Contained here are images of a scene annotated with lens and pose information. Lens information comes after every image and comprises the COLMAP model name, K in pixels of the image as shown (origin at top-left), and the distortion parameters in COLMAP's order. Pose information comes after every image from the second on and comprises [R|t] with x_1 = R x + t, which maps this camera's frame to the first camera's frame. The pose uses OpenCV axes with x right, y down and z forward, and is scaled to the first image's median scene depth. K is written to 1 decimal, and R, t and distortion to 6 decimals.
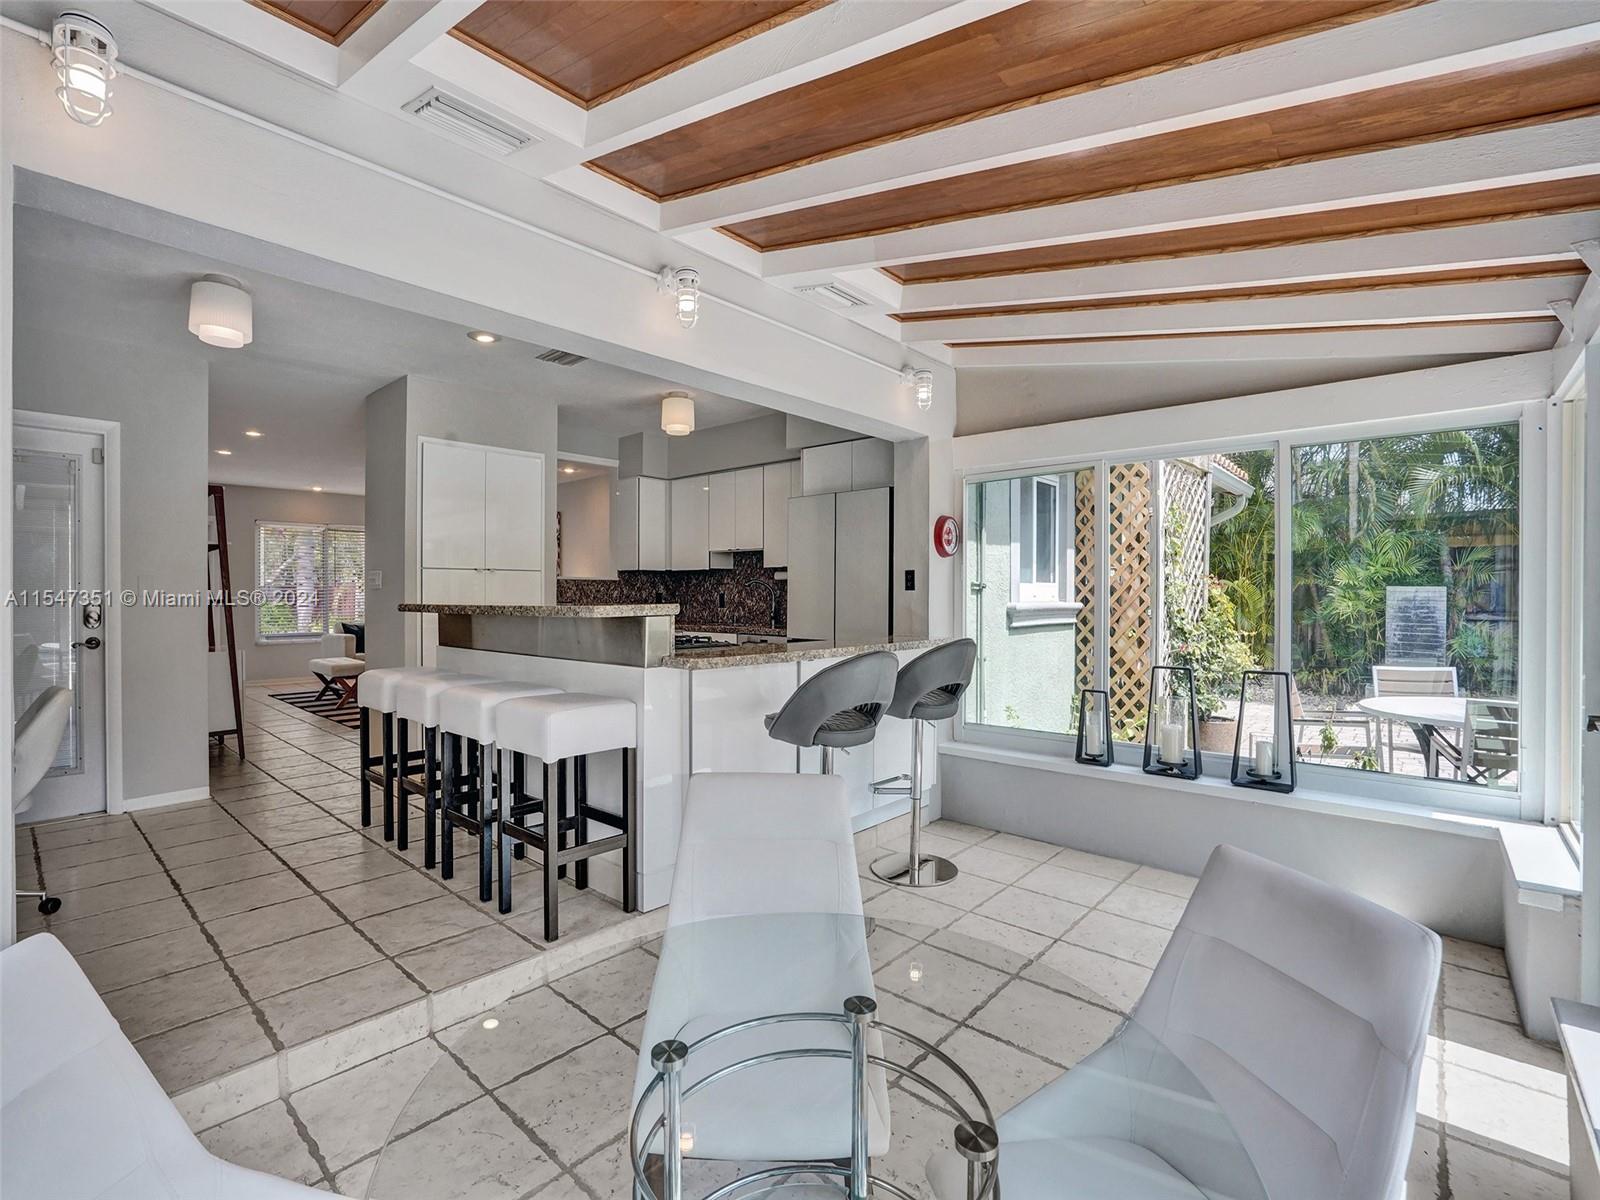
lens RADIAL K [[742.7, 0, 794.1], [0, 742.7, 600.6], [0, 0, 1]] dist [-0.050283, 0.017184]
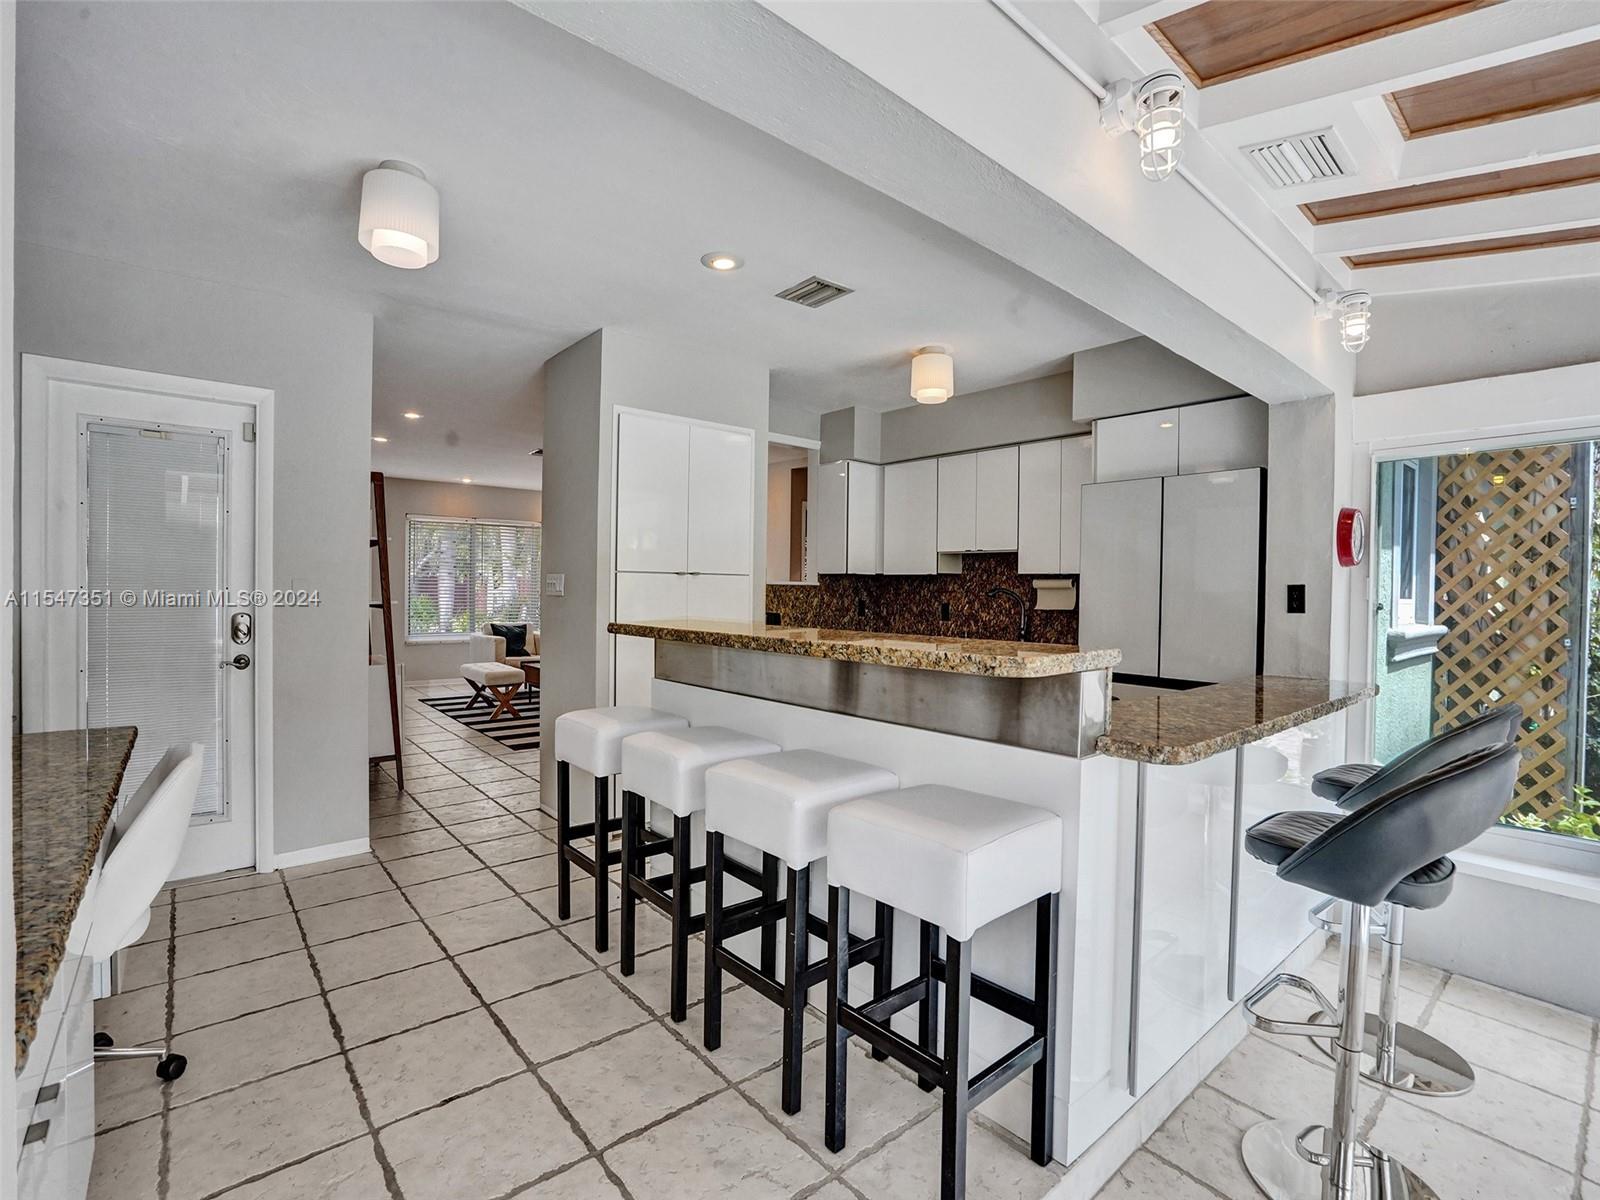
lens RADIAL K [[745.3, 0, 796.9], [0, 745.3, 603.3], [0, 0, 1]] dist [-0.055216, 0.018219]
pose [[0.990509, 0.016748, -0.136426, -0.176283], [-0.015667, 0.999837, 0.008994, -0.017582], [0.136555, -0.006771, 0.990609, 0.198696]]
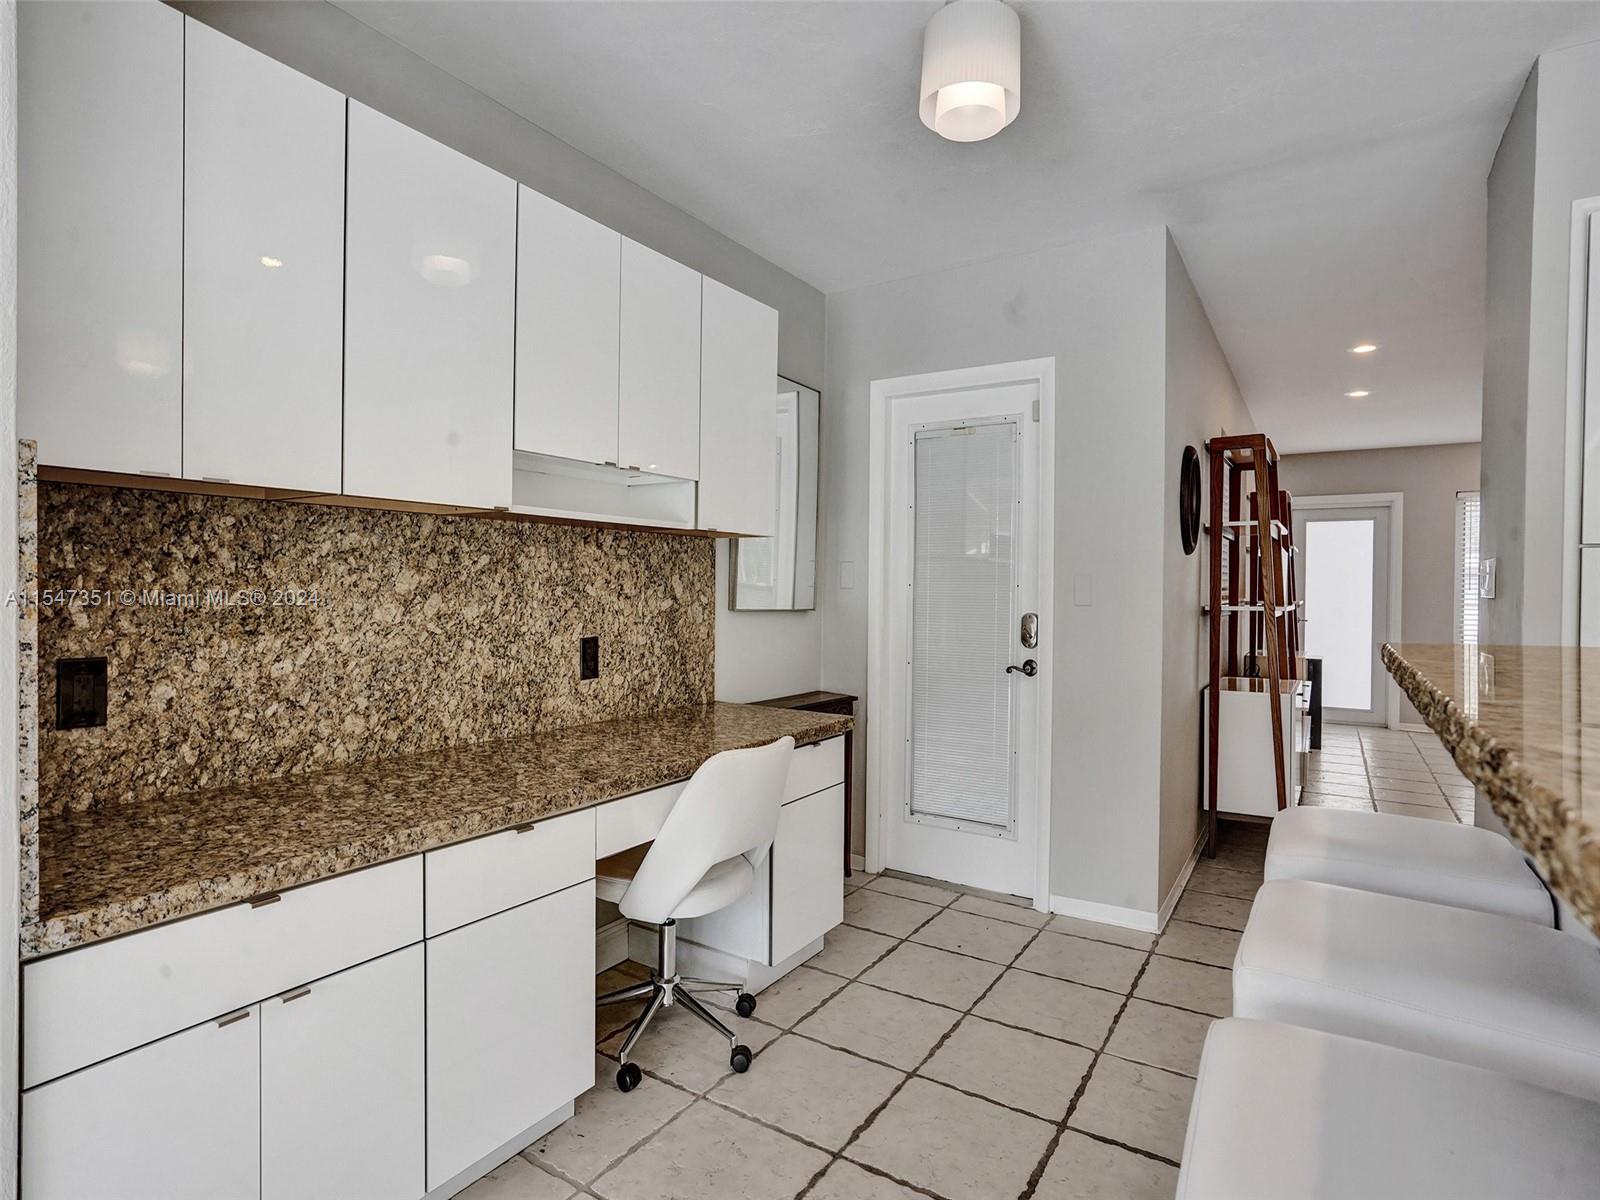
lens RADIAL K [[834.4, 0, 780.4], [0, 834.4, 596.2], [0, 0, 1]] dist [-0.019434, 0.000014]
pose [[0.145269, 0.008104, -0.989359, -0.125151], [-0.016707, 0.999844, 0.005736, -0.010580], [0.989251, 0.015696, 0.145382, 0.452017]]
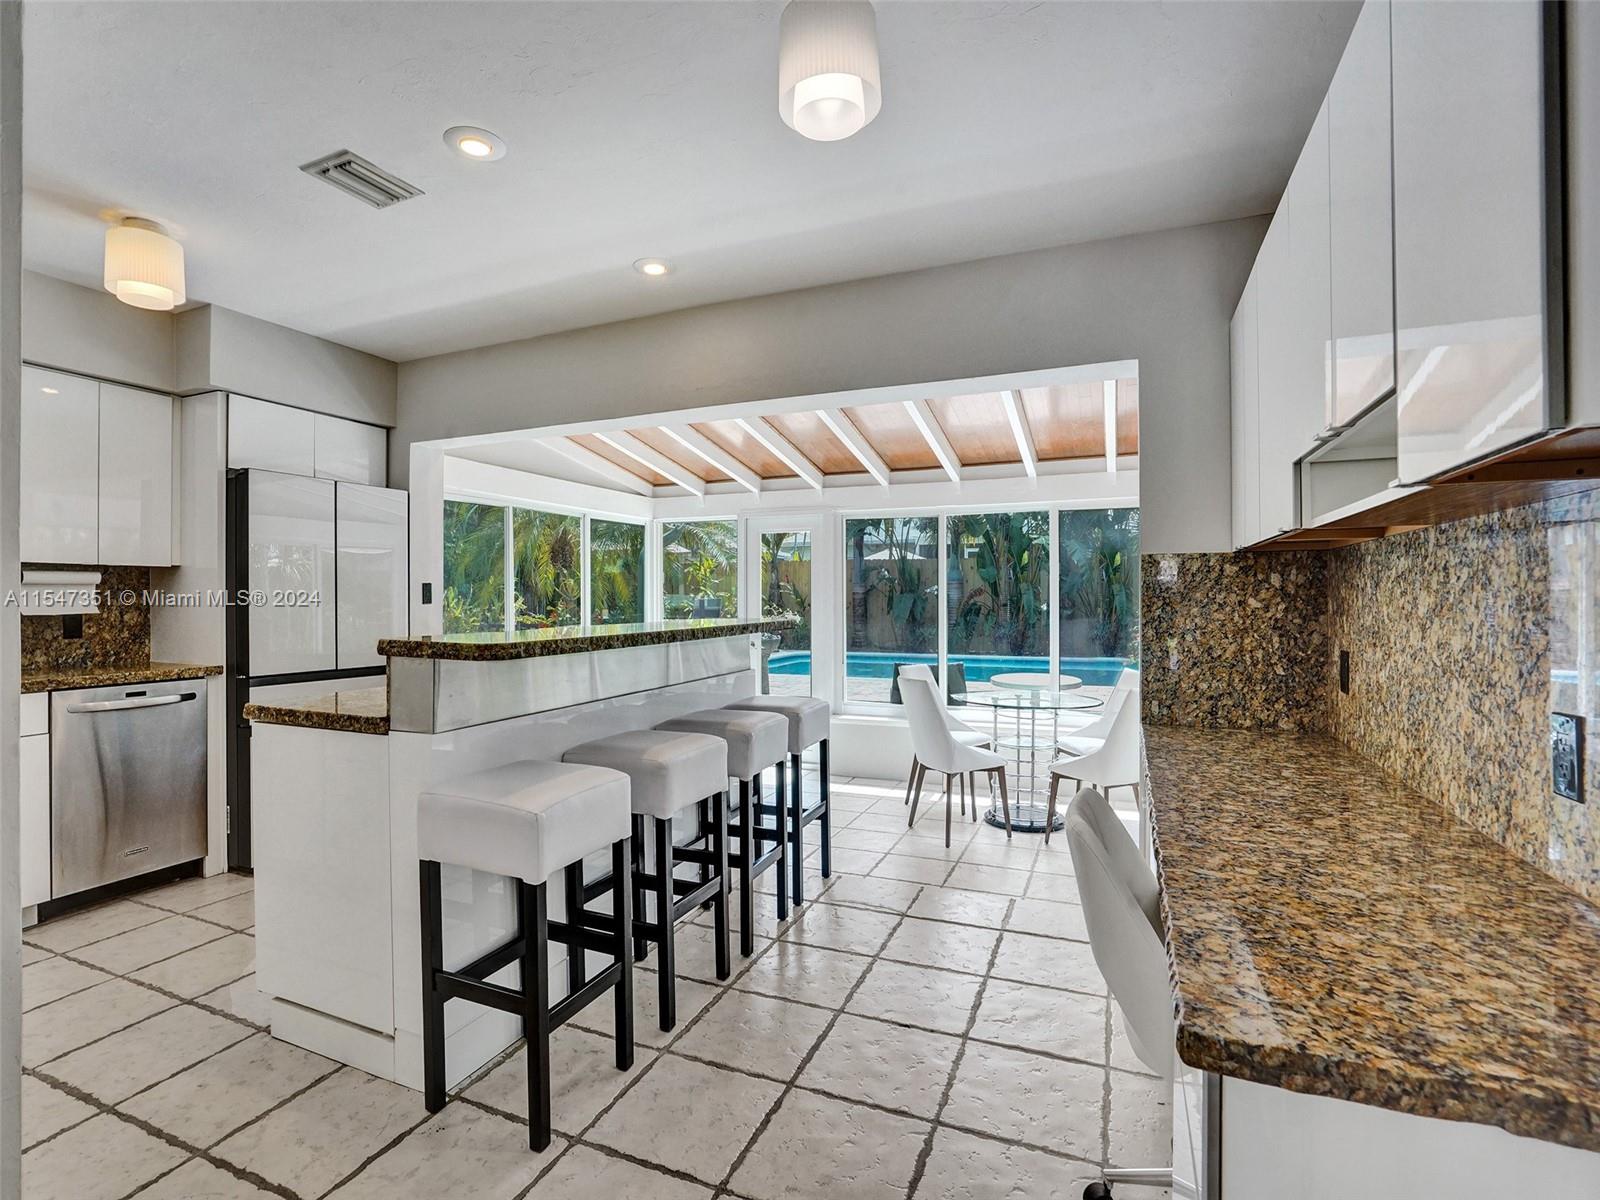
lens RADIAL K [[745.3, 0, 796.9], [0, 745.3, 603.3], [0, 0, 1]] dist [-0.055216, 0.018219]
pose [[-0.324984, -0.010429, 0.945662, -0.729608], [0.009366, 0.999855, 0.014245, -0.019230], [-0.945673, 0.013486, -0.324839, 0.685964]]
